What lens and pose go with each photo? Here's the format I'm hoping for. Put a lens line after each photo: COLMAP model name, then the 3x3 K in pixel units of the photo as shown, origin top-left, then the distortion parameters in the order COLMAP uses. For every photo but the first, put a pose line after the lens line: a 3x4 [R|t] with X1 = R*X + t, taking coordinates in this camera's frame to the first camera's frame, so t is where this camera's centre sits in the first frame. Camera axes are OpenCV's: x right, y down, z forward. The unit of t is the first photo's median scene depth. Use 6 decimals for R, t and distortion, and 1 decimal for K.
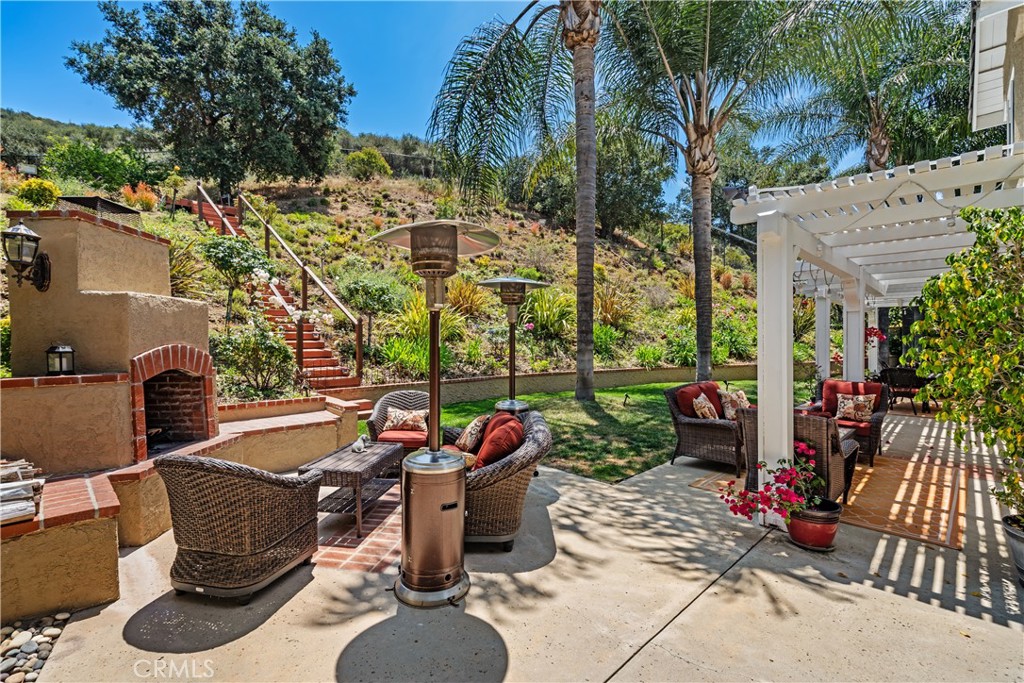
lens RADIAL K [[466.8, 0, 513.6], [0, 466.8, 342.2], [0, 0, 1]] dist [0.000250, 0.000024]
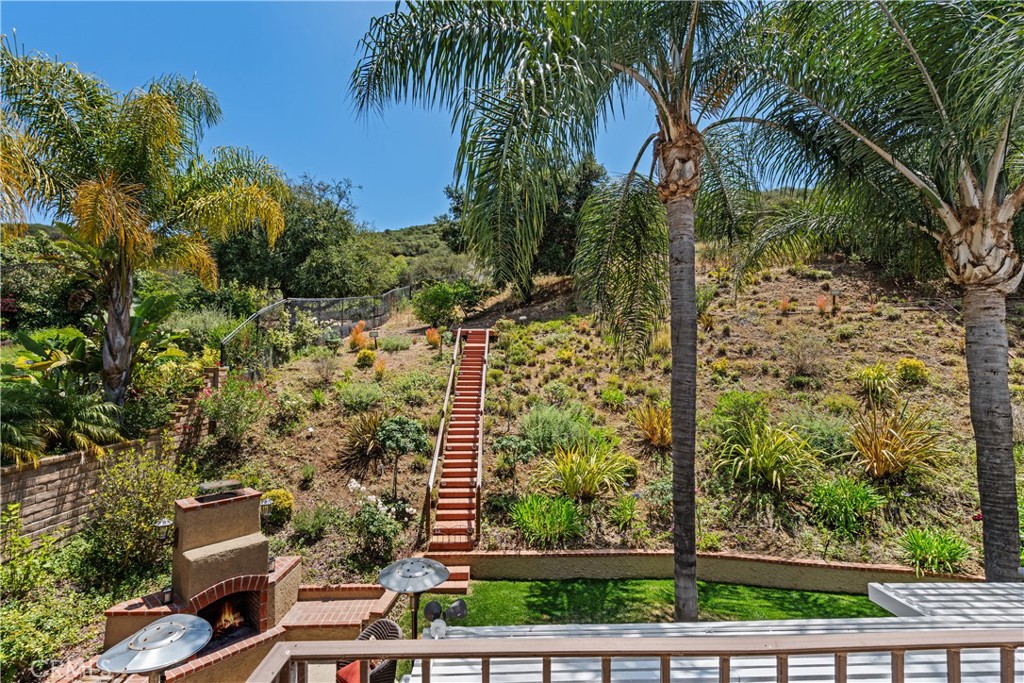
lens RADIAL K [[466.8, 0, 514.4], [0, 466.8, 344.1], [0, 0, 1]] dist [0.000250, 0.000024]
pose [[0.713620, -0.022622, -0.700167, 0.397899], [-0.002551, 0.999388, -0.034889, -0.262862], [0.700528, 0.026684, 0.713126, 0.161122]]
